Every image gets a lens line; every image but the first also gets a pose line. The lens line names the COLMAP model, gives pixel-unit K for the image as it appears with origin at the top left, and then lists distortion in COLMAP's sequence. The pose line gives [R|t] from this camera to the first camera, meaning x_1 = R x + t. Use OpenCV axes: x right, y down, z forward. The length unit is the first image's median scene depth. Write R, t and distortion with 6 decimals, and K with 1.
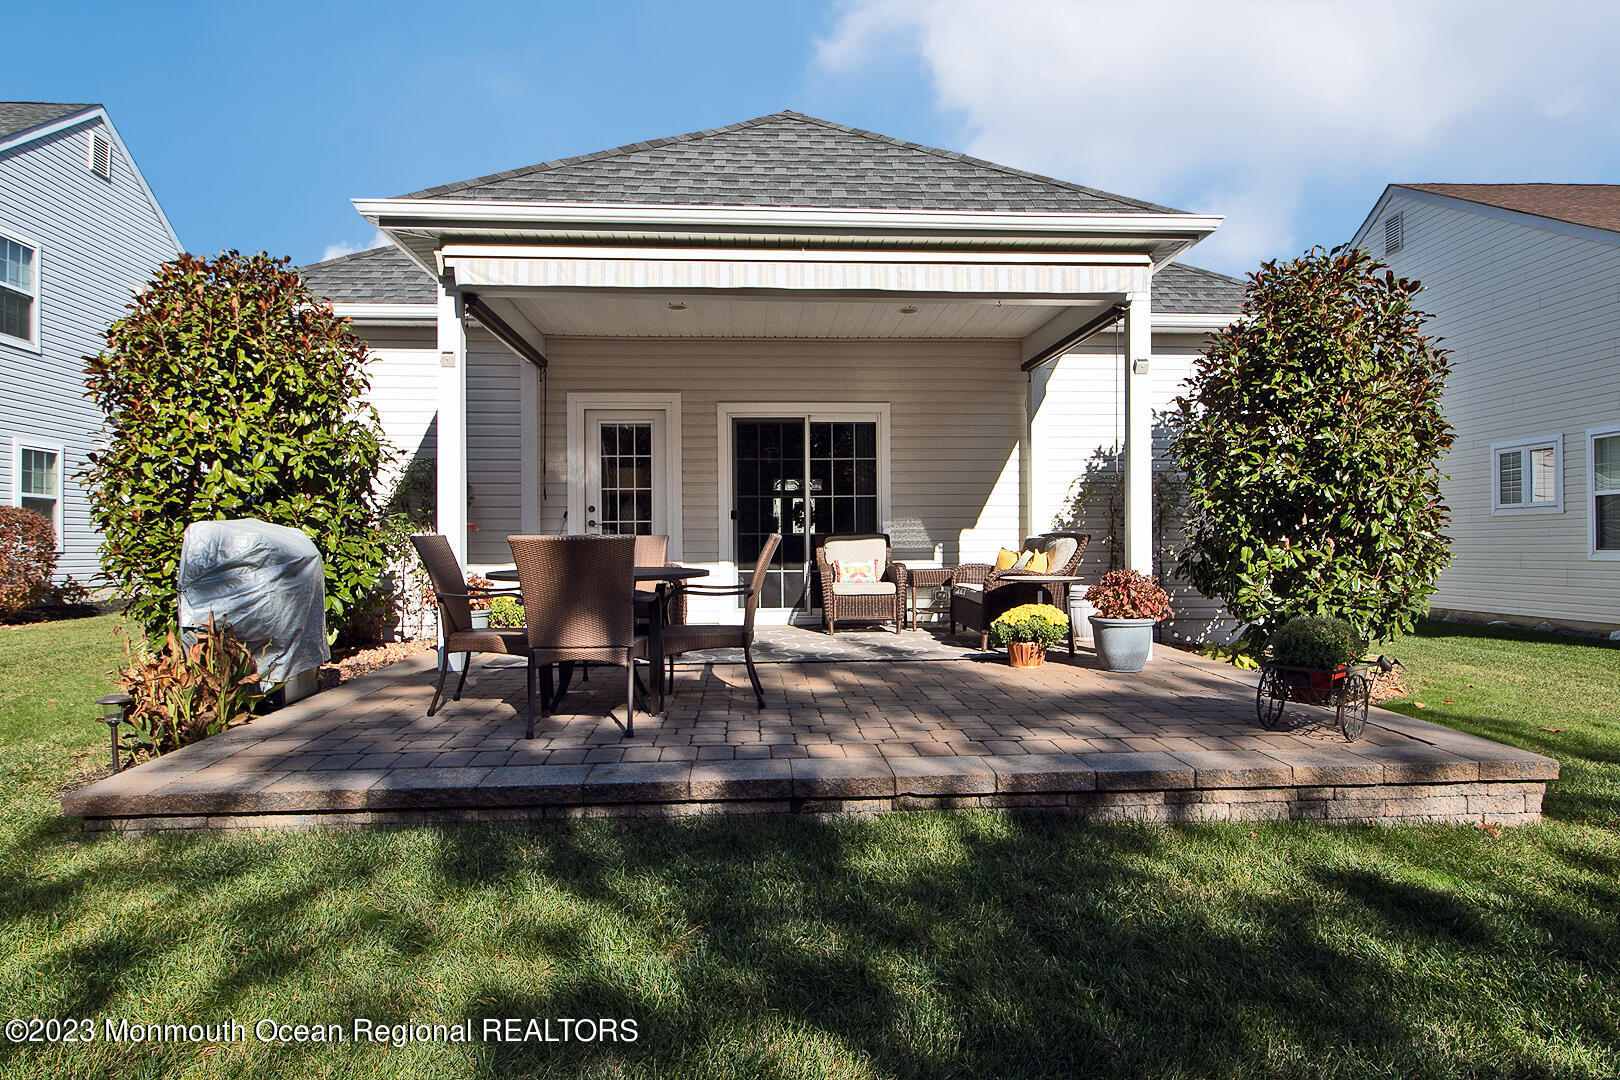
lens RADIAL K [[1020.0, 0, 803.3], [0, 1020.0, 534.1], [0, 0, 1]] dist [-0.008665, -0.001014]
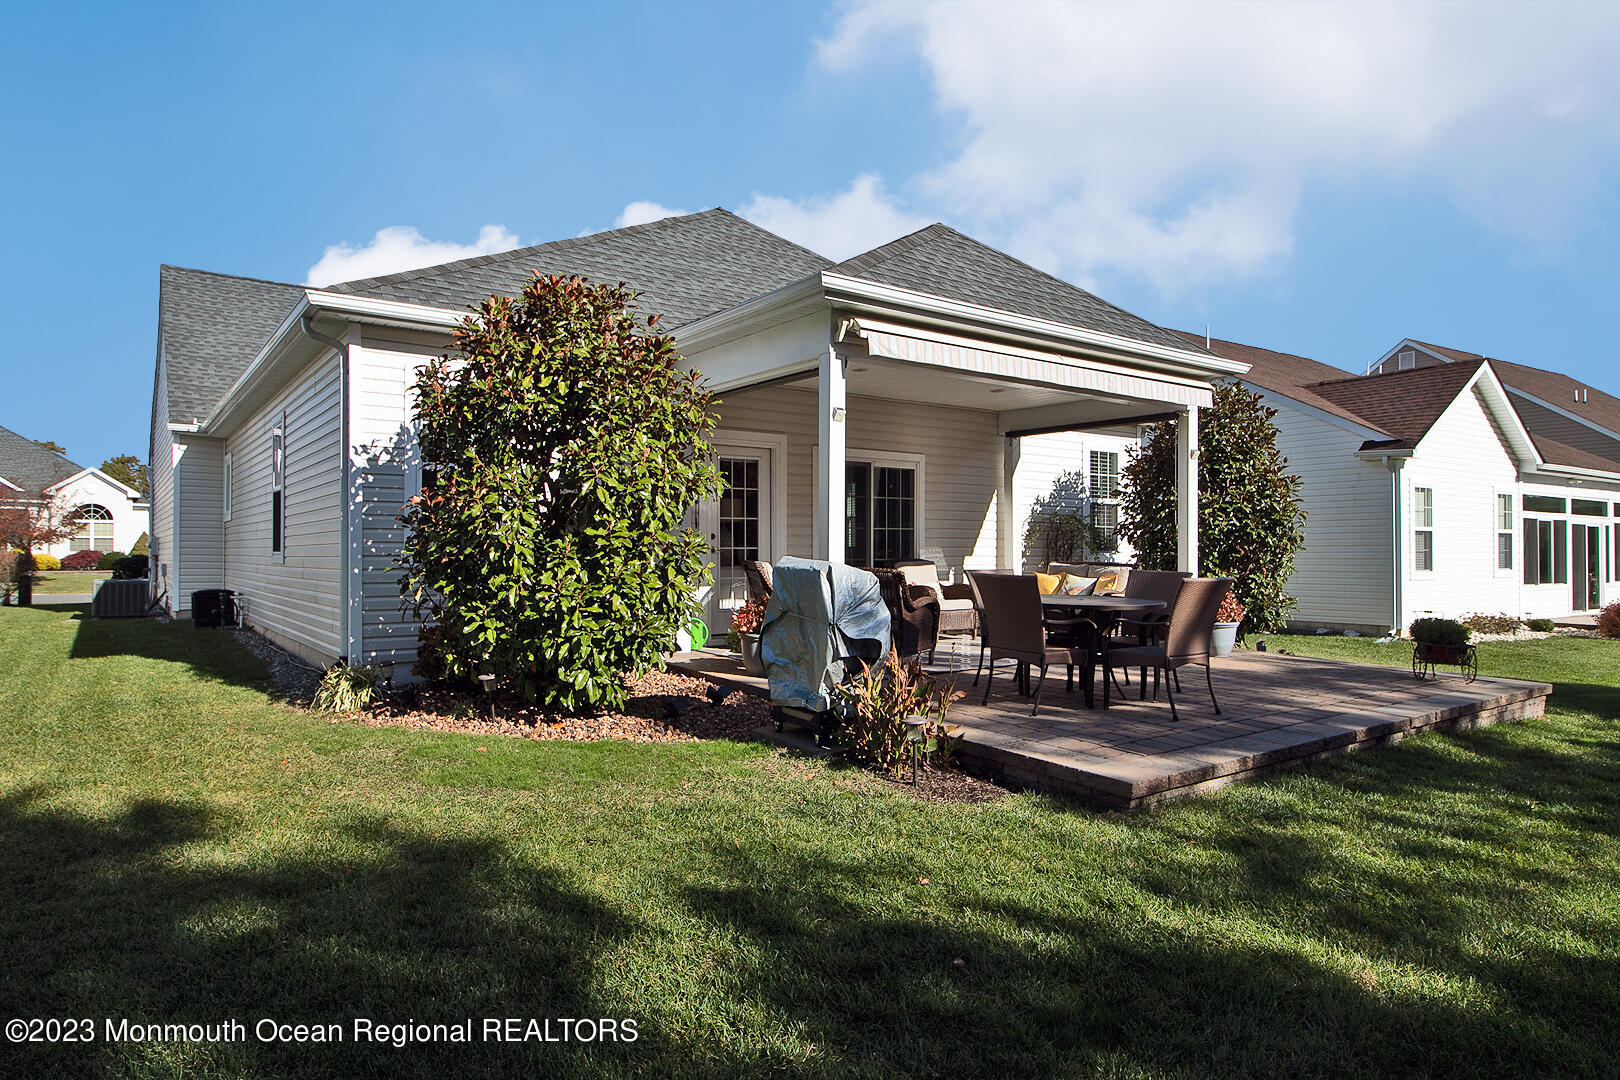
lens RADIAL K [[1007.5, 0, 809.5], [0, 1007.5, 545.0], [0, 0, 1]] dist [0.002732, 0.002737]
pose [[0.836236, 0.010906, 0.548262, -0.707975], [-0.014309, 0.999896, 0.001936, -0.018728], [-0.548183, -0.009464, 0.836305, 0.048006]]
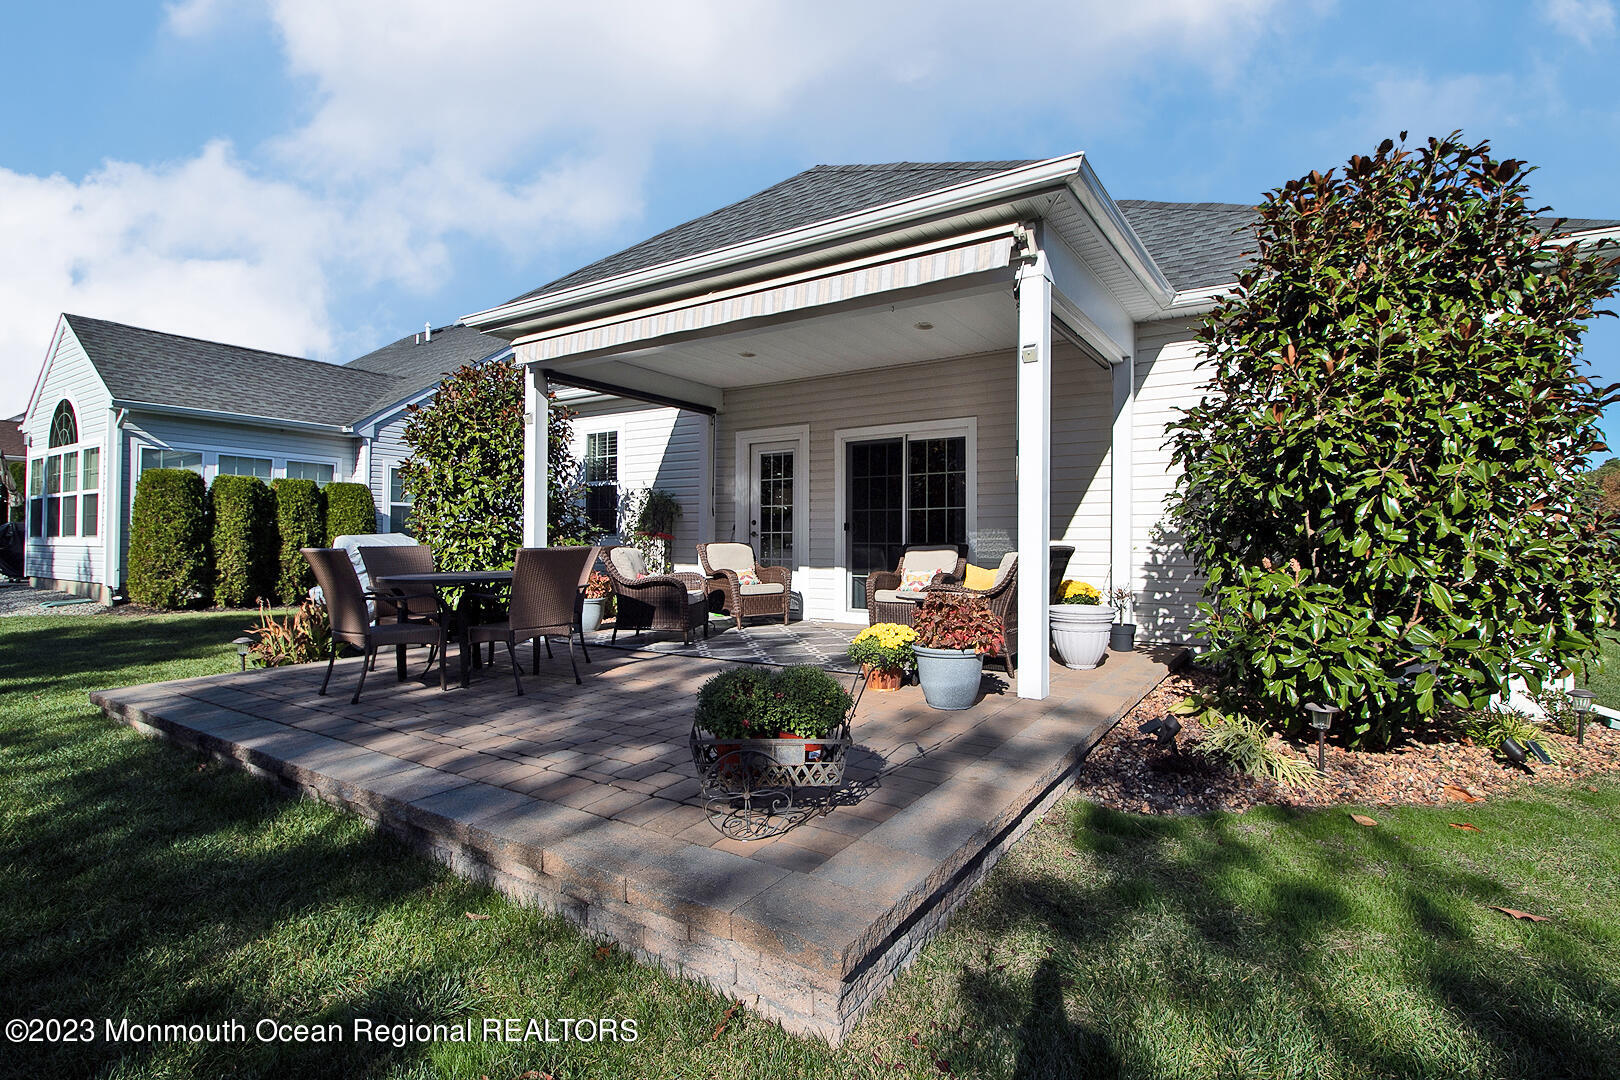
lens RADIAL K [[782.2, 0, 803.2], [0, 782.2, 534.2], [0, 0, 1]] dist [-0.003005, -0.000020]
pose [[0.787492, 0.002471, -0.616320, 0.435593], [-0.003706, 0.999993, -0.000725, -0.009196], [0.616314, 0.002855, 0.787496, 0.274457]]
